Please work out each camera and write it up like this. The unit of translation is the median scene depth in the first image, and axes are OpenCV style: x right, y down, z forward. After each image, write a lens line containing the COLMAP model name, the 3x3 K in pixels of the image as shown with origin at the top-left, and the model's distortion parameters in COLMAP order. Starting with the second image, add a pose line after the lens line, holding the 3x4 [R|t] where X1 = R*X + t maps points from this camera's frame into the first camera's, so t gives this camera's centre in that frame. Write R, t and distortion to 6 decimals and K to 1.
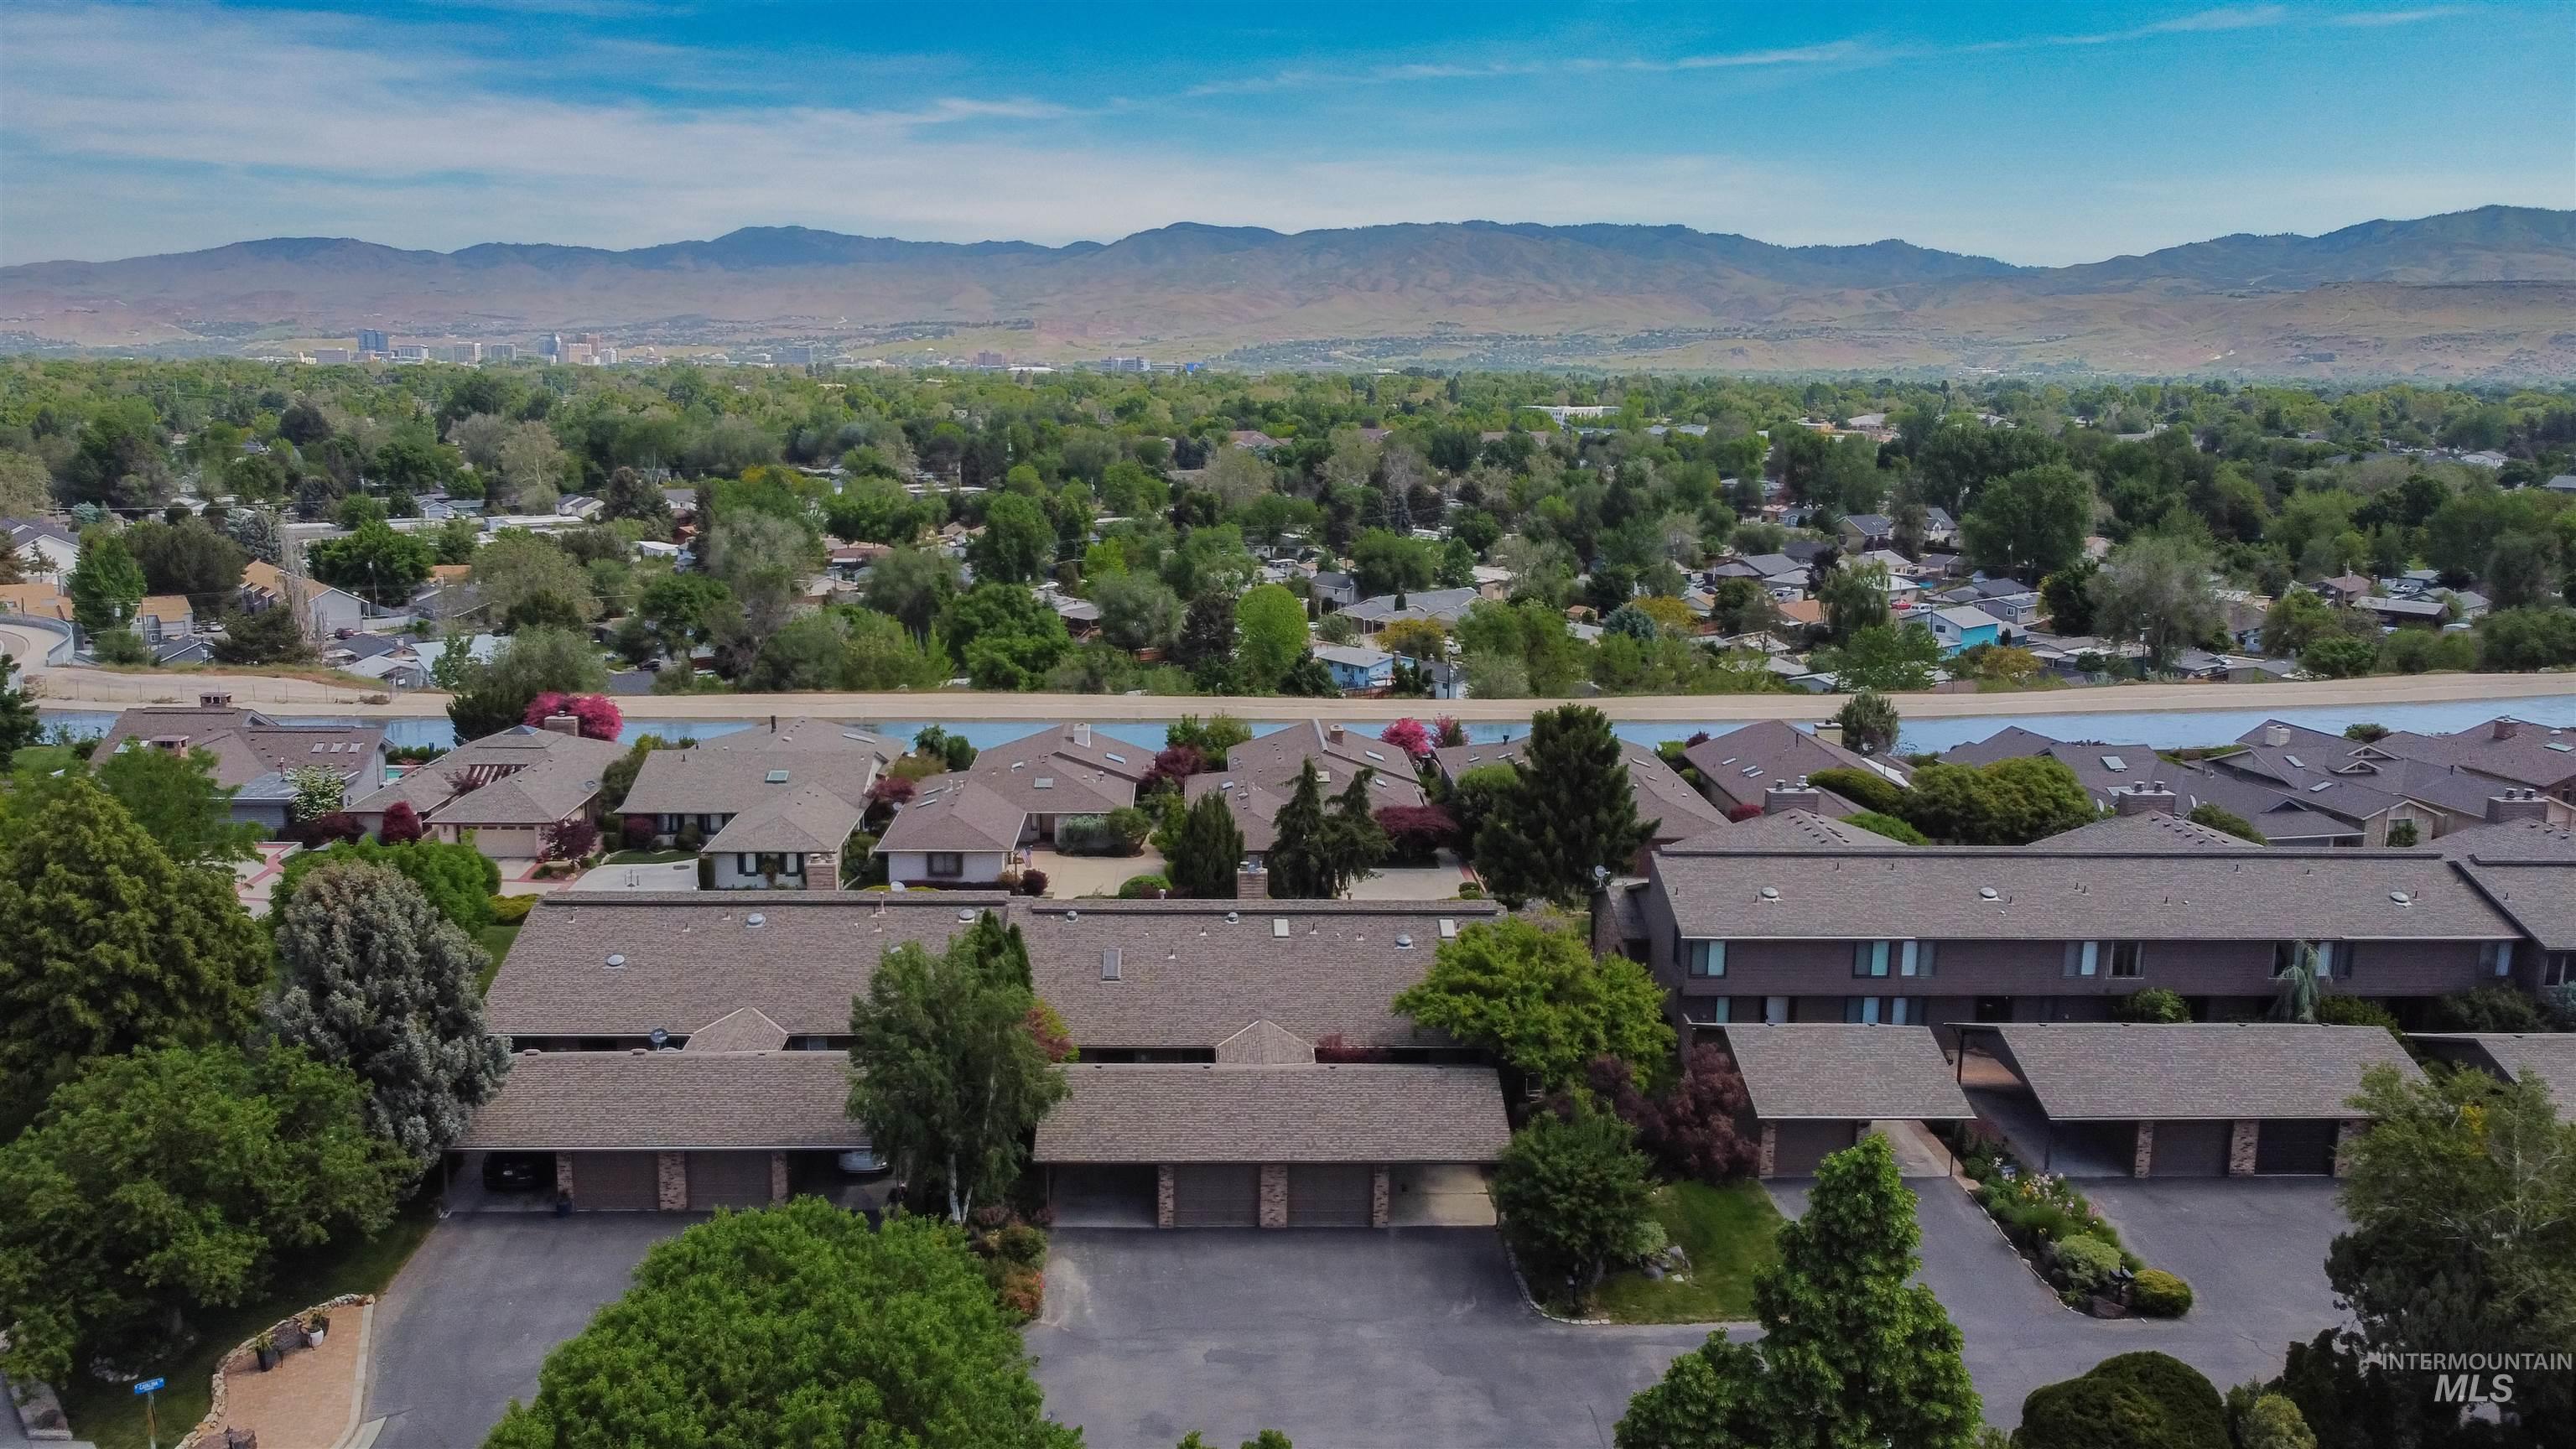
lens RADIAL K [[1952.0, 0, 1254.3], [0, 1952.0, 702.5], [0, 0, 1]] dist [0.012728, 0.006649]
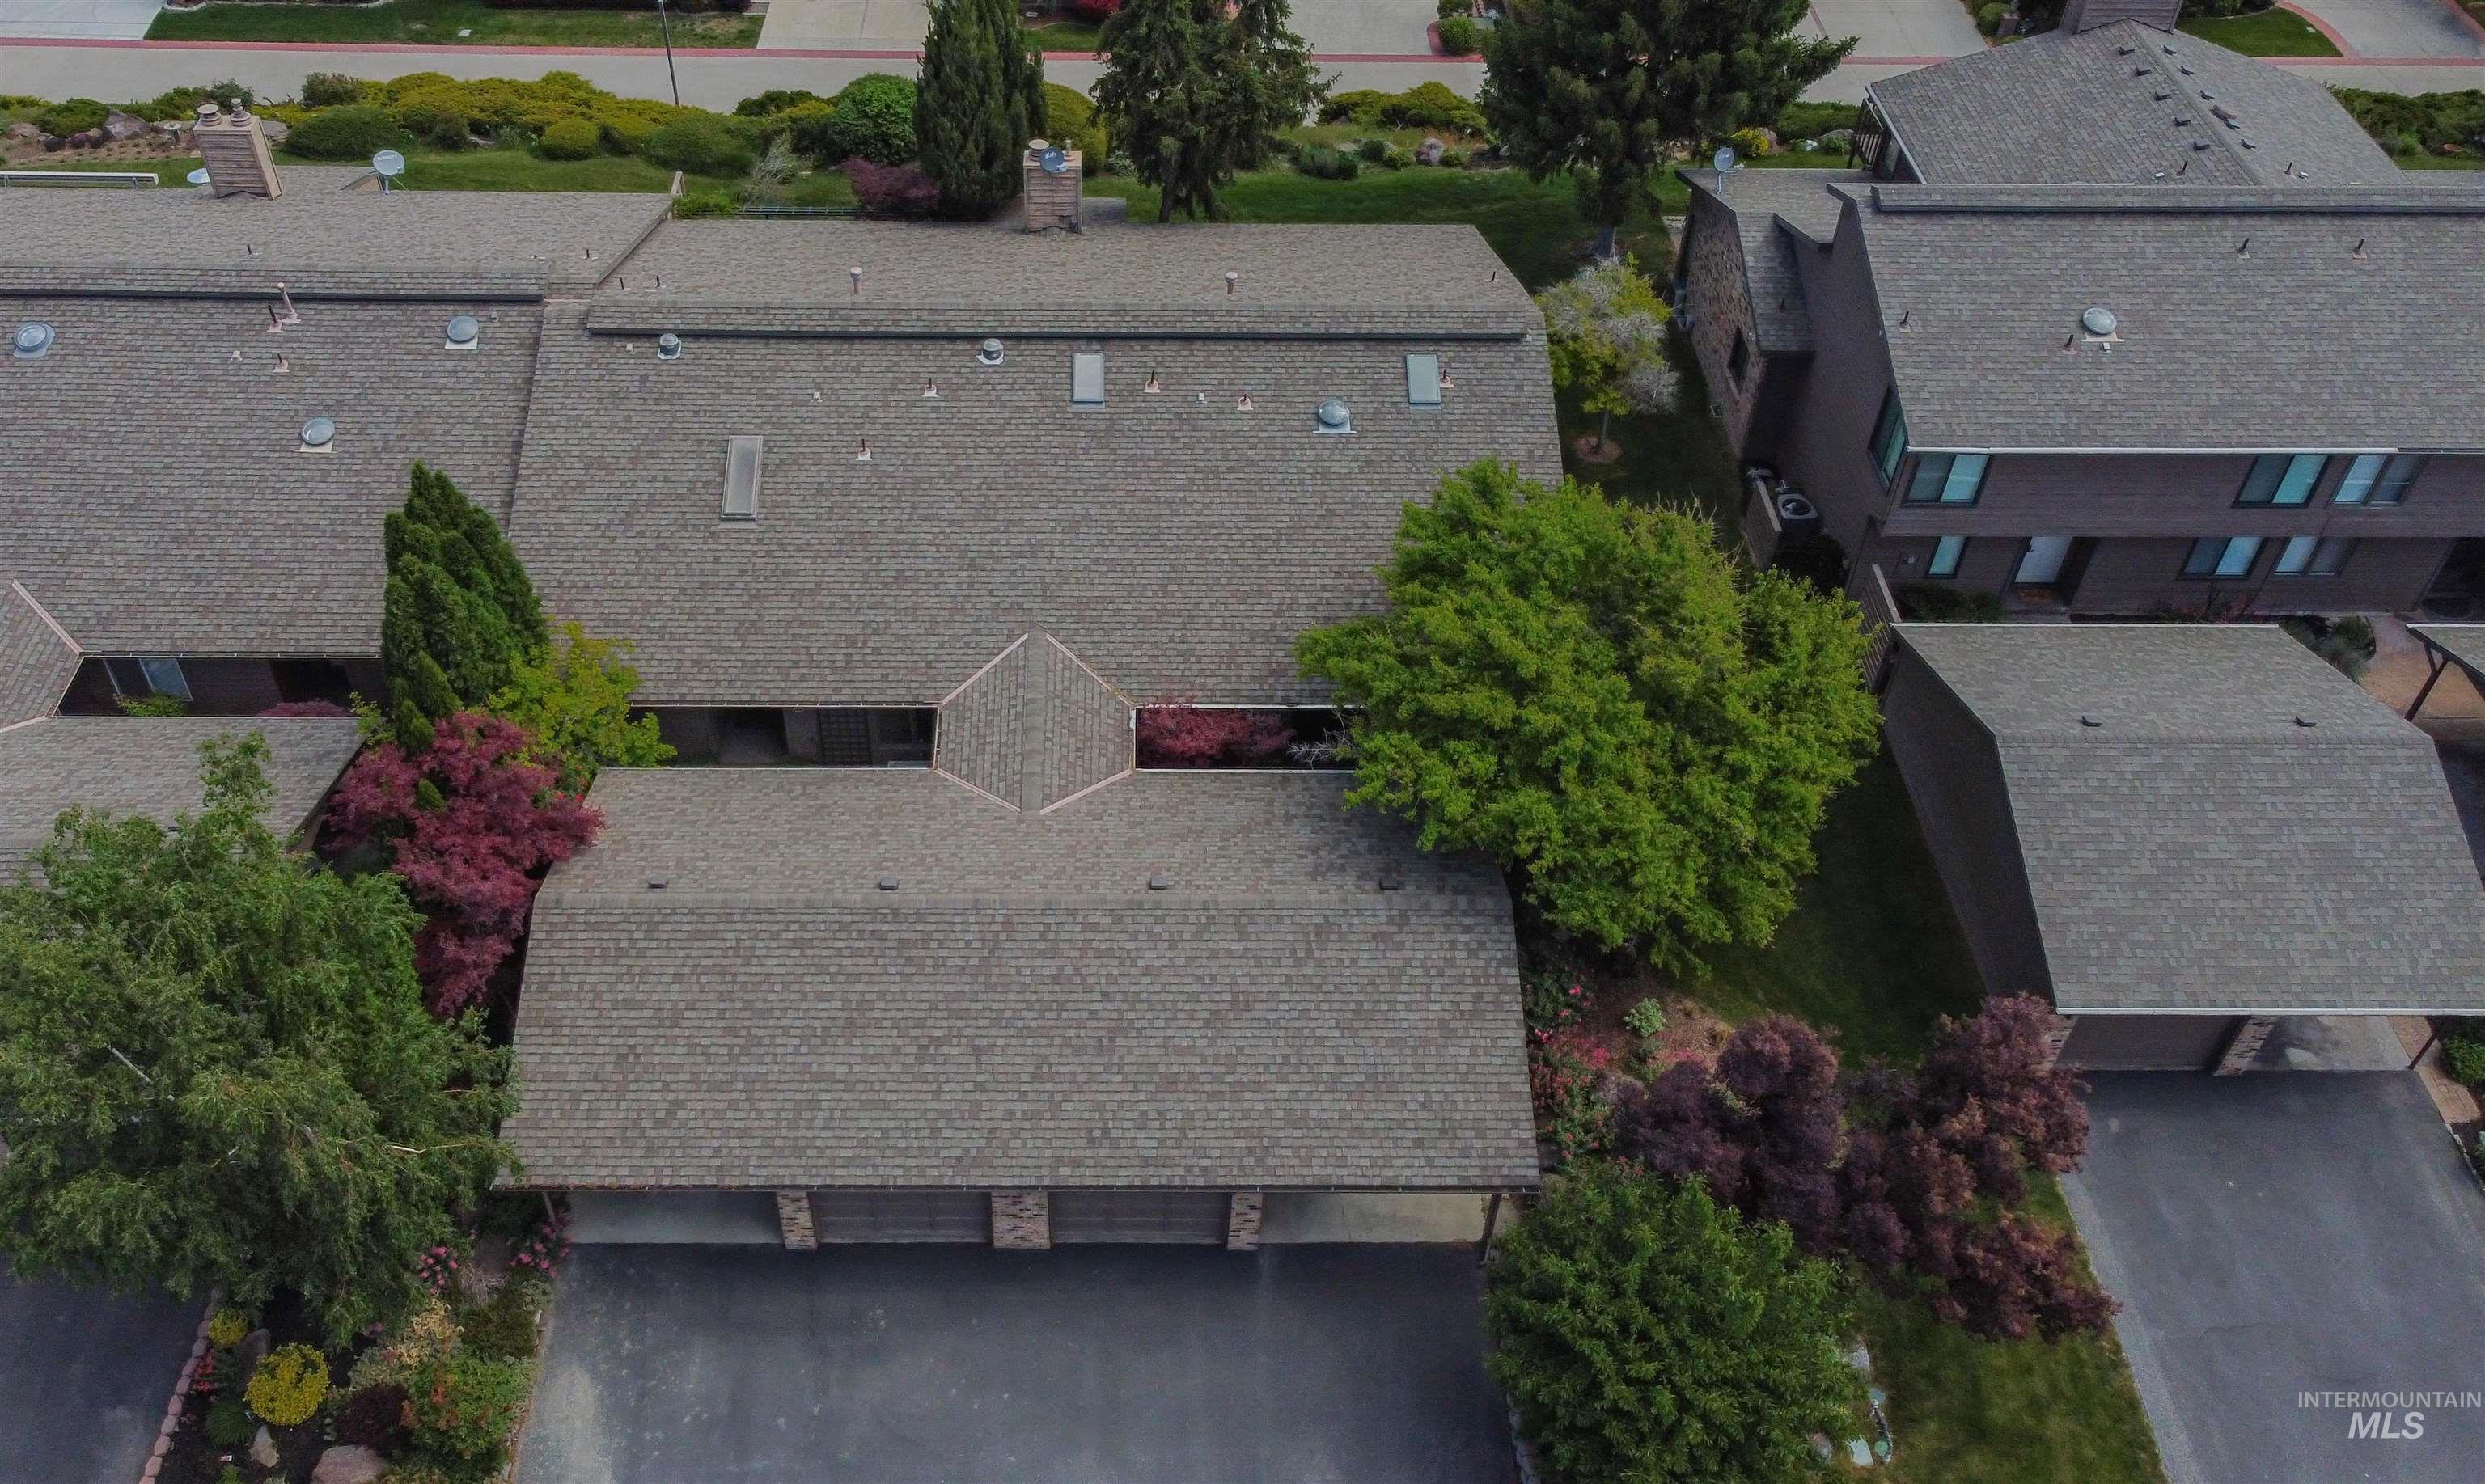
lens RADIAL K [[2045.2, 0, 1132.2], [0, 2045.2, 714.2], [0, 0, 1]] dist [0.005759, 0.010161]
pose [[0.999781, 0.014763, -0.014841, 0.021169], [-0.004252, 0.837389, 0.546591, -0.059703], [0.020497, -0.546408, 0.837268, 0.320115]]
